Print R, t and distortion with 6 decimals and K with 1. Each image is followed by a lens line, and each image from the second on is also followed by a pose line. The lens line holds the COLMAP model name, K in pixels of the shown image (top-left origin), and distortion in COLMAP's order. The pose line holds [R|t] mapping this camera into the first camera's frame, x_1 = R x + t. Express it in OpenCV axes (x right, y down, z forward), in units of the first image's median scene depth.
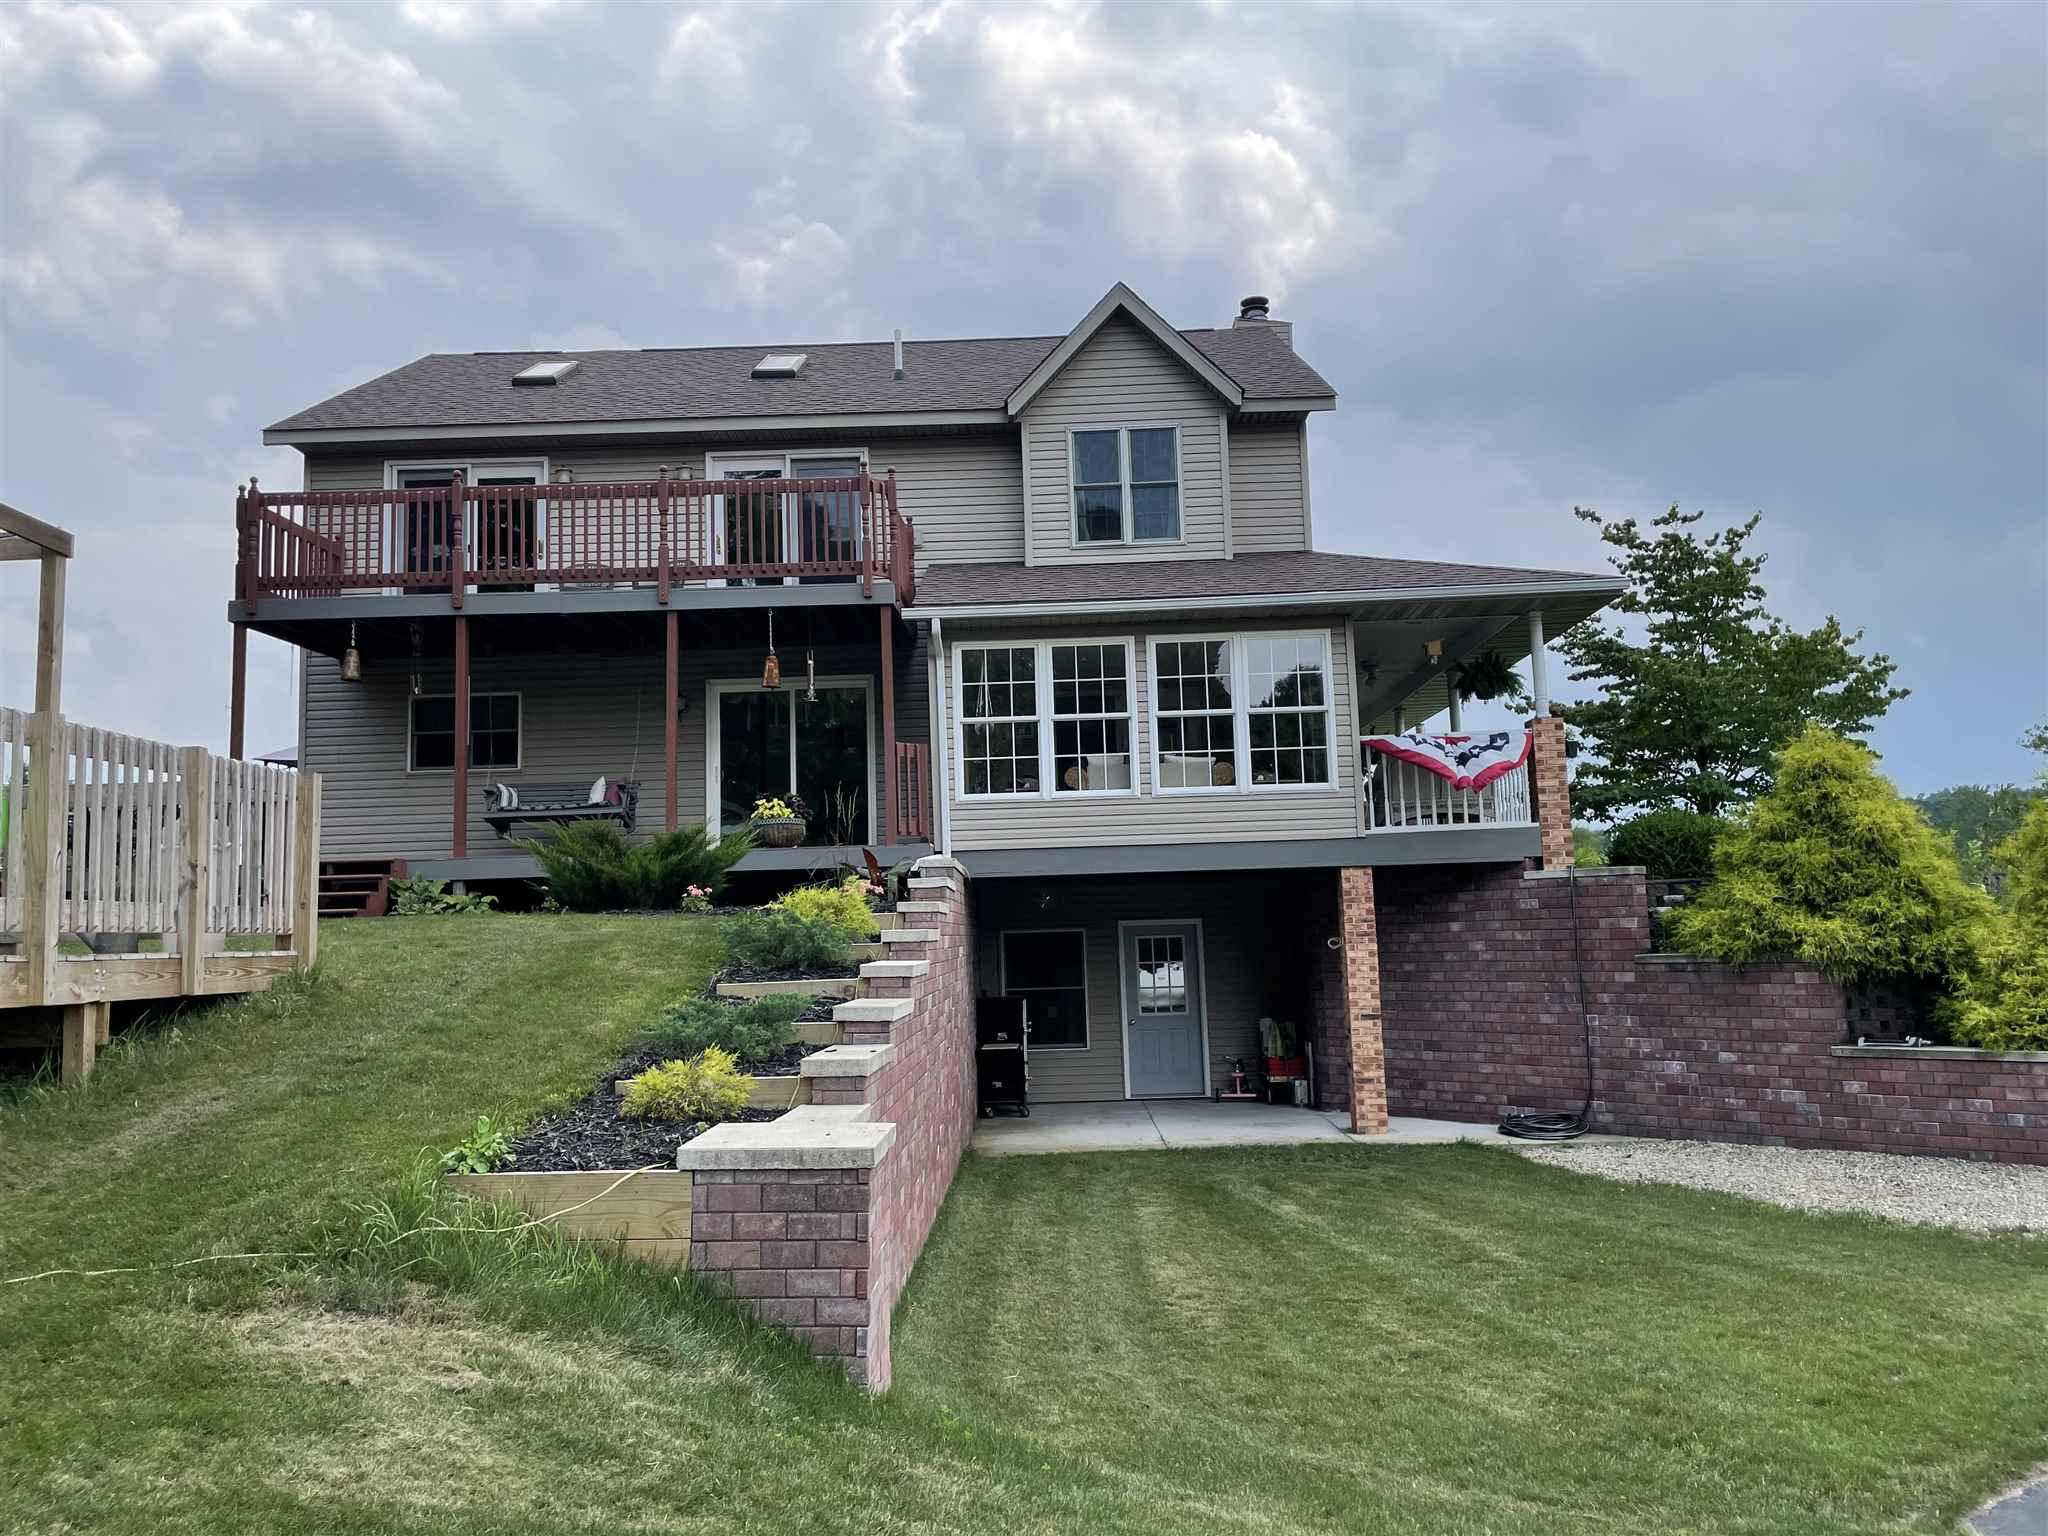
lens RADIAL K [[1552.4, 0, 1031.0], [0, 1552.4, 770.2], [0, 0, 1]] dist [0.087484, -0.124121]
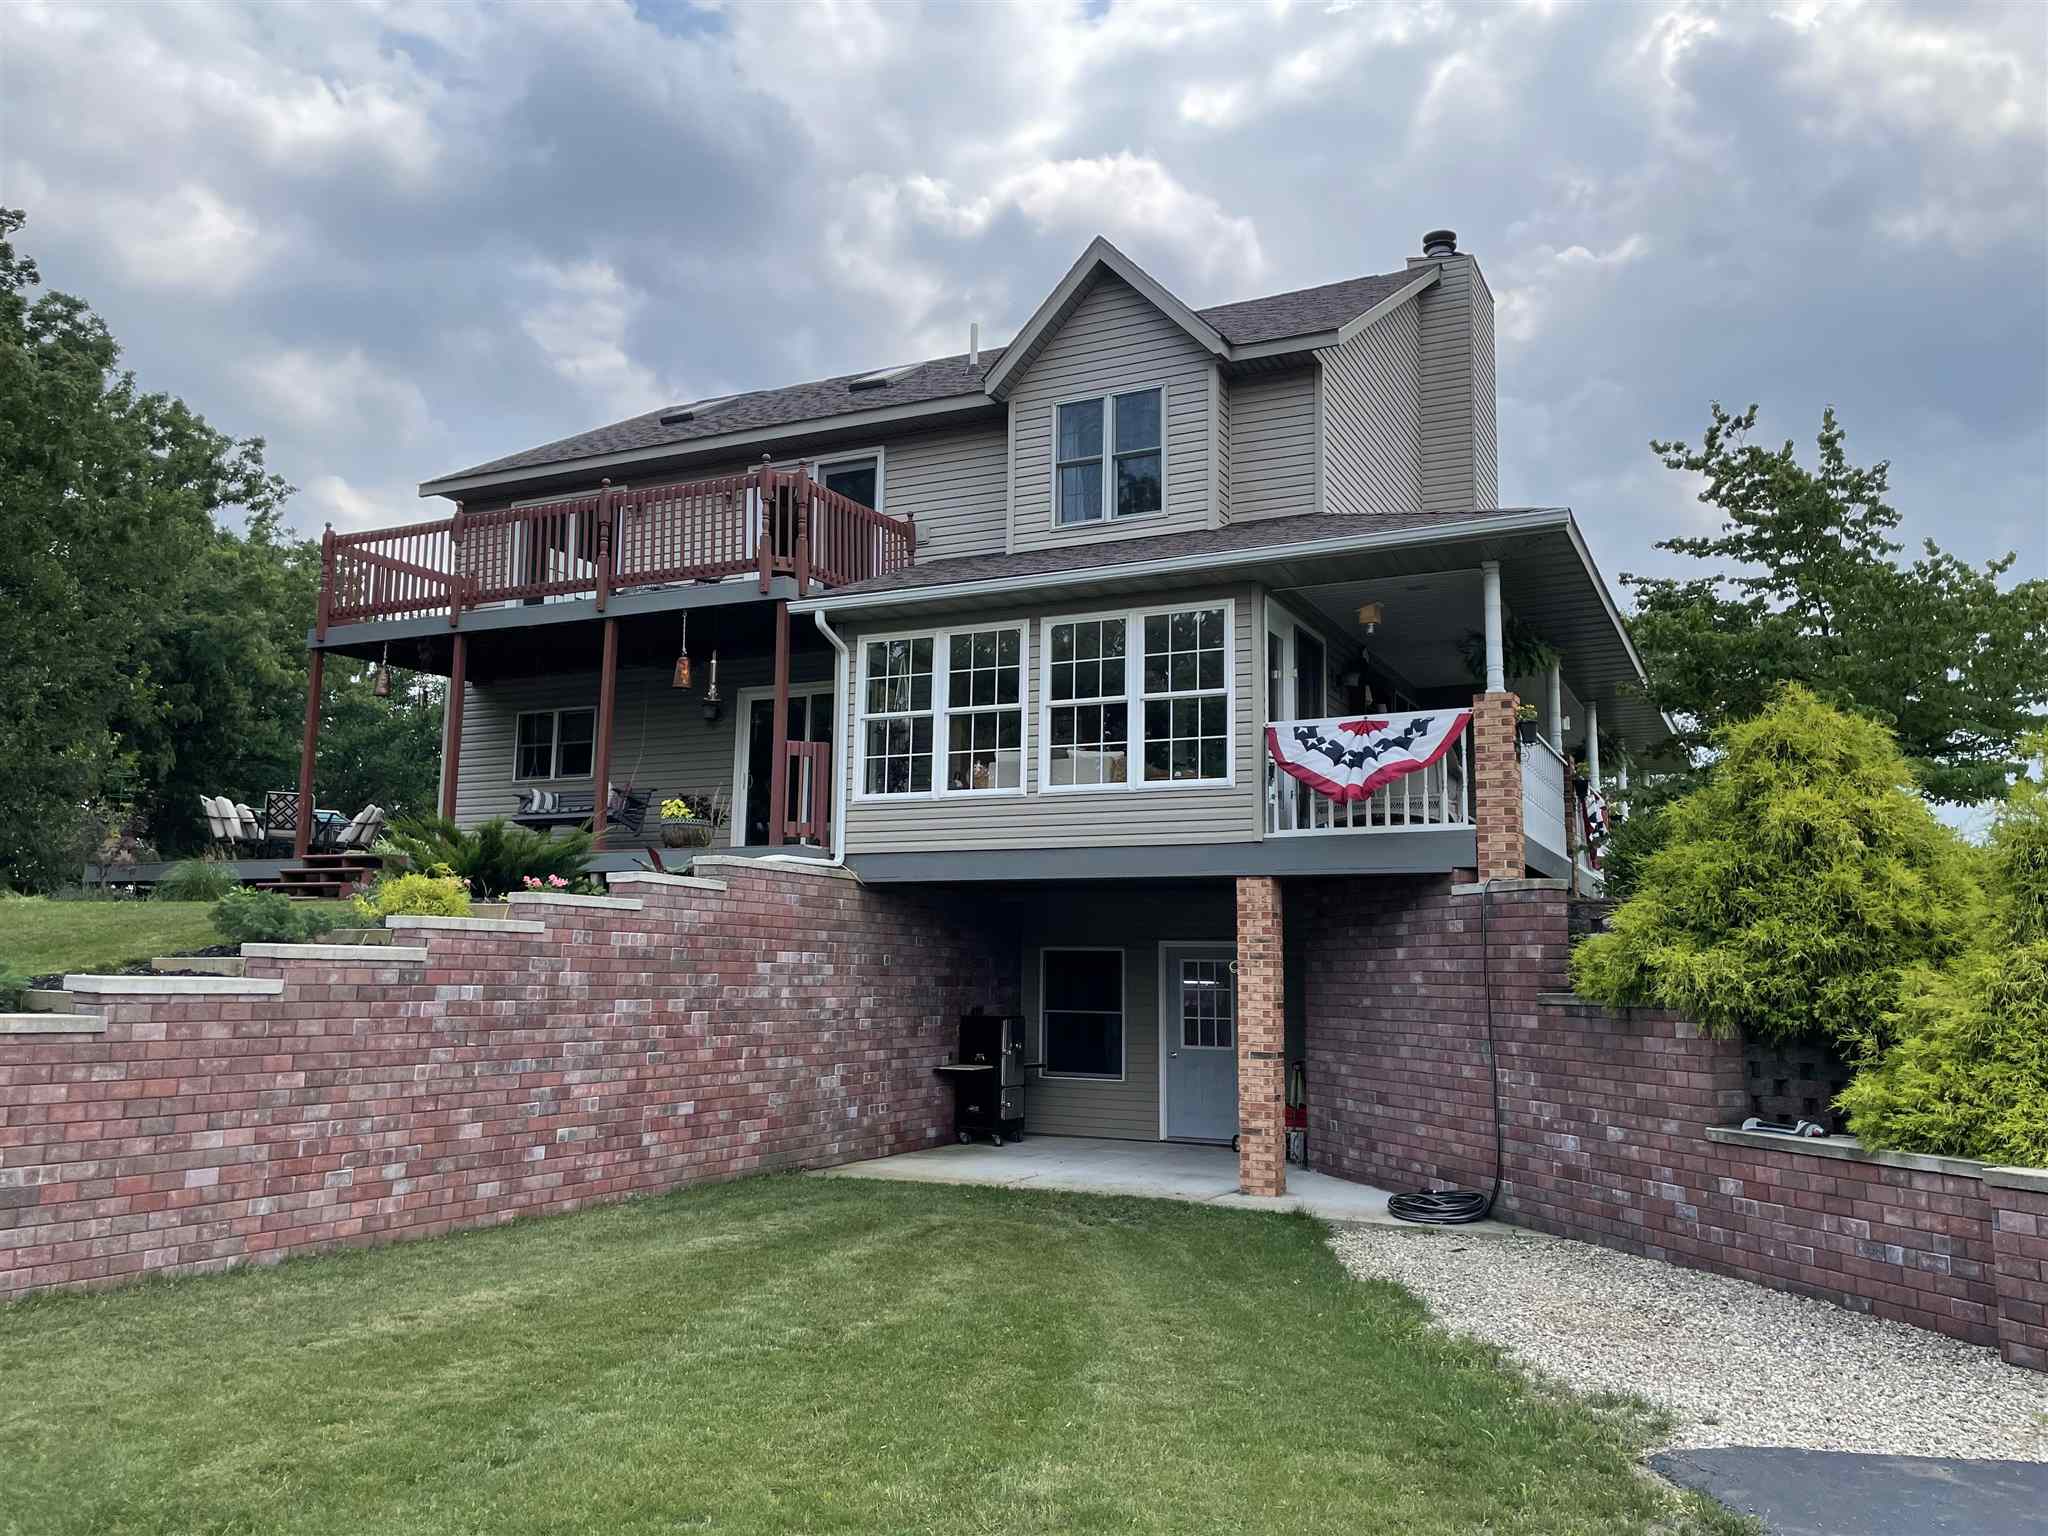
lens RADIAL K [[1552.4, 0, 1031.0], [0, 1552.4, 770.2], [0, 0, 1]] dist [0.087484, -0.124121]
pose [[0.906367, -0.013006, -0.422291, 0.452703], [0.002933, 0.999696, -0.024495, 0.024384], [0.422481, 0.020963, 0.906130, 0.181289]]
